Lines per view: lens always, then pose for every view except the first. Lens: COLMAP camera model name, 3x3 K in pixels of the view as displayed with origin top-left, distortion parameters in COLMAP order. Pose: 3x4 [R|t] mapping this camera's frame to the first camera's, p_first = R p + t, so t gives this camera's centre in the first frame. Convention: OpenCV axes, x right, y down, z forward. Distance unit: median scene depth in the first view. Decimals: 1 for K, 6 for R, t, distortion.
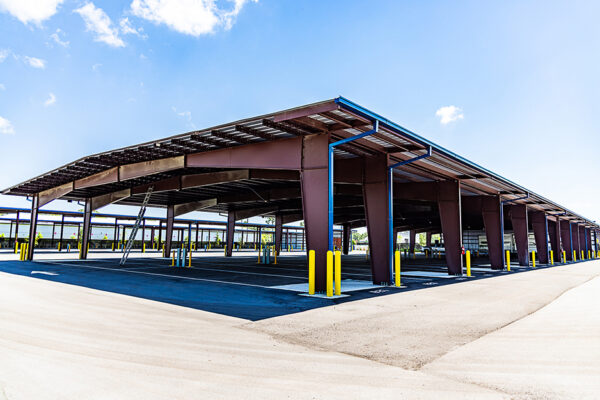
lens RADIAL K [[411.2, 0, 300.2], [0, 411.2, 195.7], [0, 0, 1]] dist [0.017086, -0.005648]
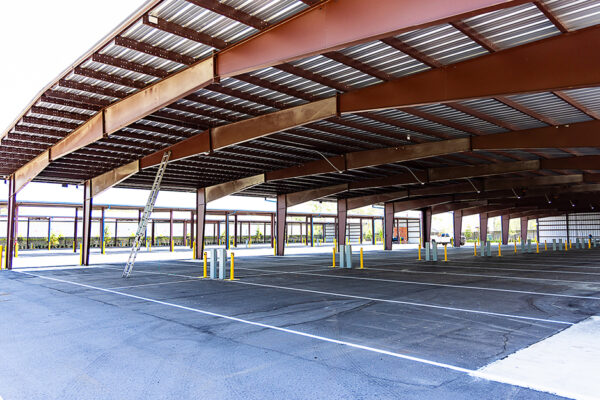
lens RADIAL K [[449.6, 0, 299.6], [0, 449.6, 201.7], [0, 0, 1]] dist [0.009753, 0.005597]
pose [[0.994583, -0.032907, -0.098595, -0.046600], [0.036805, 0.998600, 0.037985, 0.017959], [0.097207, -0.041408, 0.994402, 0.166007]]
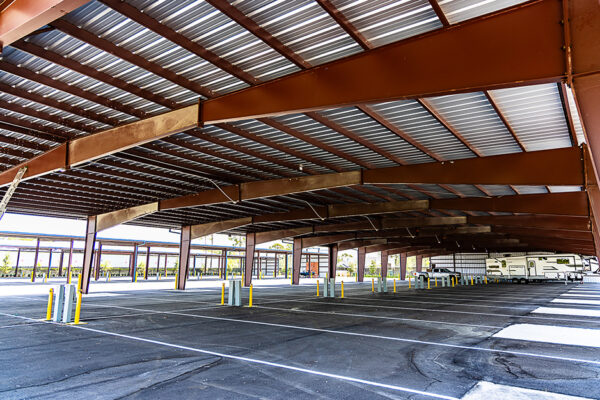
lens RADIAL K [[411.2, 0, 302.5], [0, 411.2, 203.6], [0, 0, 1]] dist [0.017086, -0.005648]
pose [[0.996393, 0.005072, 0.084702, -0.020268], [-0.001613, 0.999164, -0.040858, 0.023439], [-0.084838, 0.040574, 0.995568, 0.220297]]
